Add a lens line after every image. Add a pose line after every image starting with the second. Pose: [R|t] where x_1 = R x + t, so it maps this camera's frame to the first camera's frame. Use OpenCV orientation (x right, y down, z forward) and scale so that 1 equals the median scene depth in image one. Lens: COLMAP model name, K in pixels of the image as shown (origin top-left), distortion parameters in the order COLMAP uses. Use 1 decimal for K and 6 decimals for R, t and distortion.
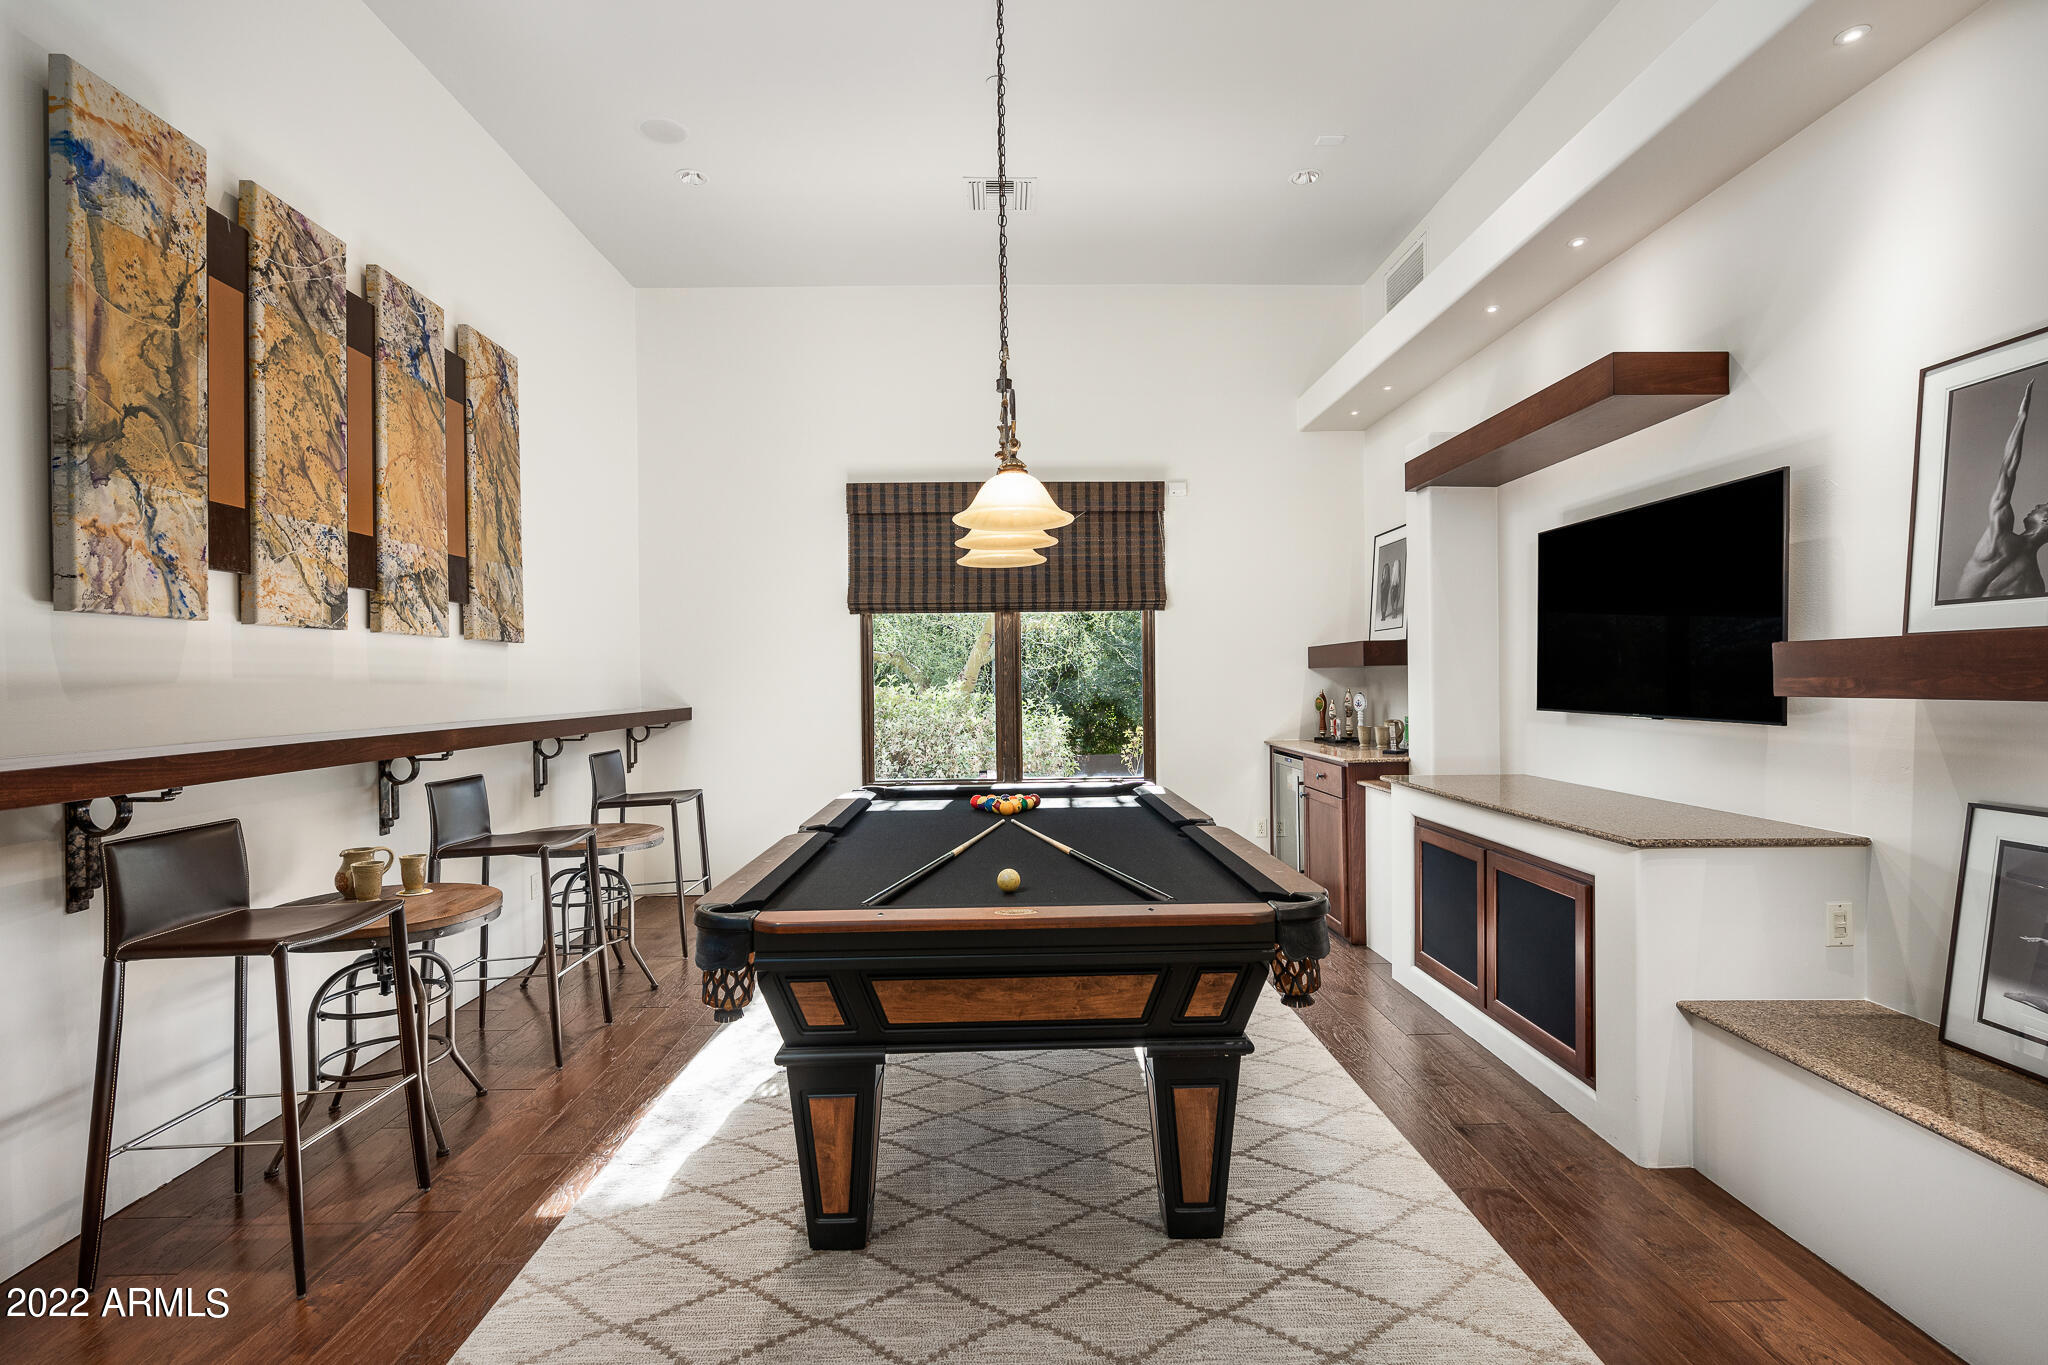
lens RADIAL K [[974.7, 0, 1026.9], [0, 974.7, 686.8], [0, 0, 1]] dist [-0.000208, 0.000039]
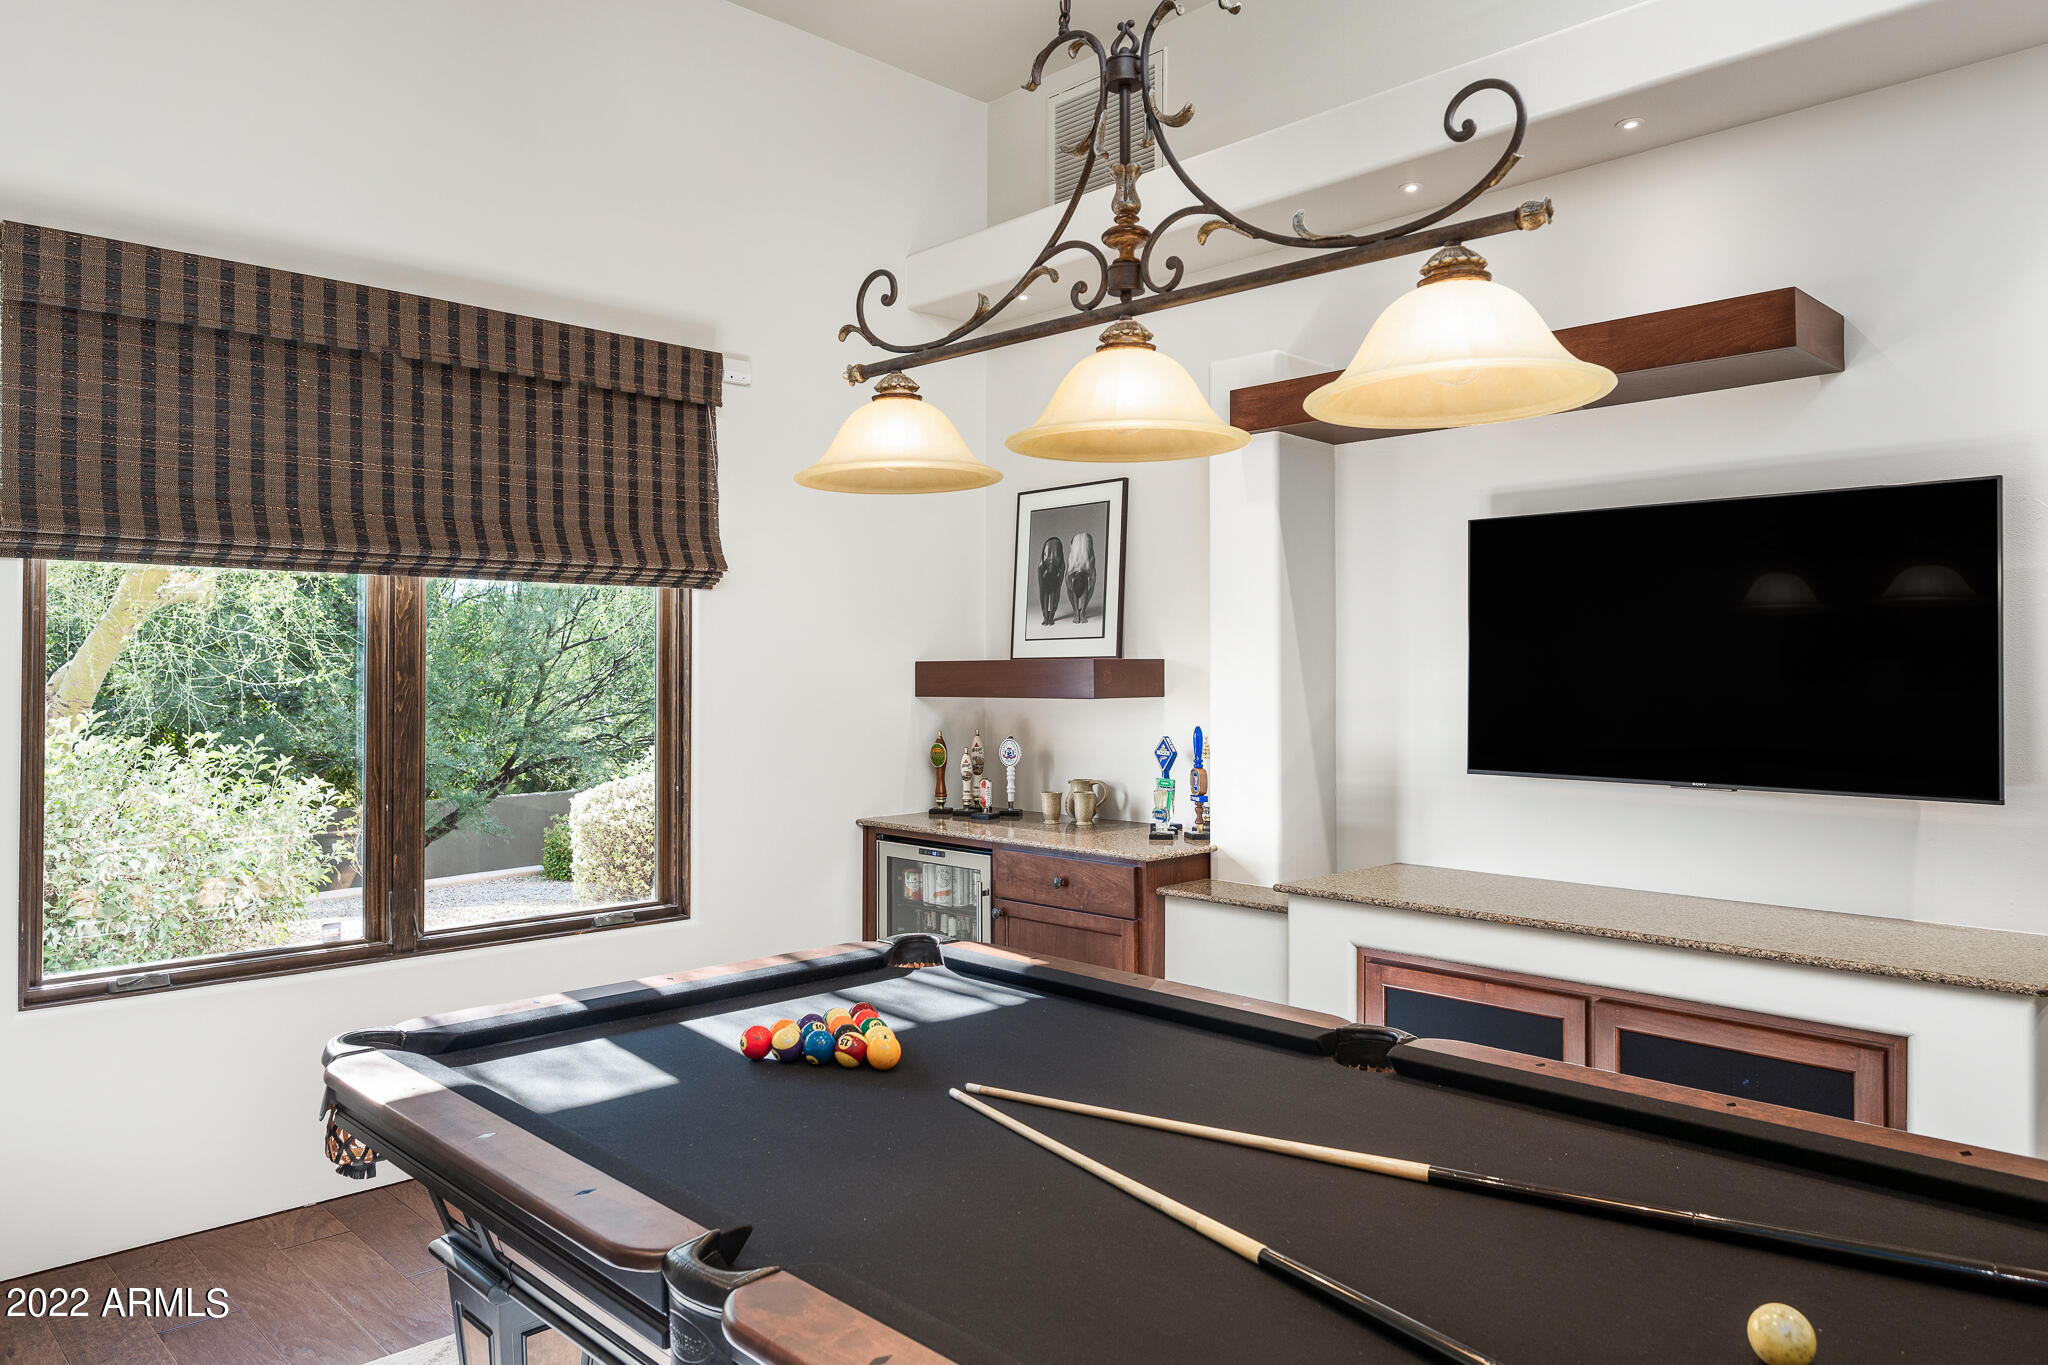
lens RADIAL K [[1390.2, 0, 1023.6], [0, 1390.2, 675.5], [0, 0, 1]] dist [-0.002644, 0.000256]
pose [[0.735163, 0.011210, 0.677798, -0.256509], [-0.001569, 0.999889, -0.014836, -0.019820], [-0.677889, 0.009843, 0.735098, 0.317434]]
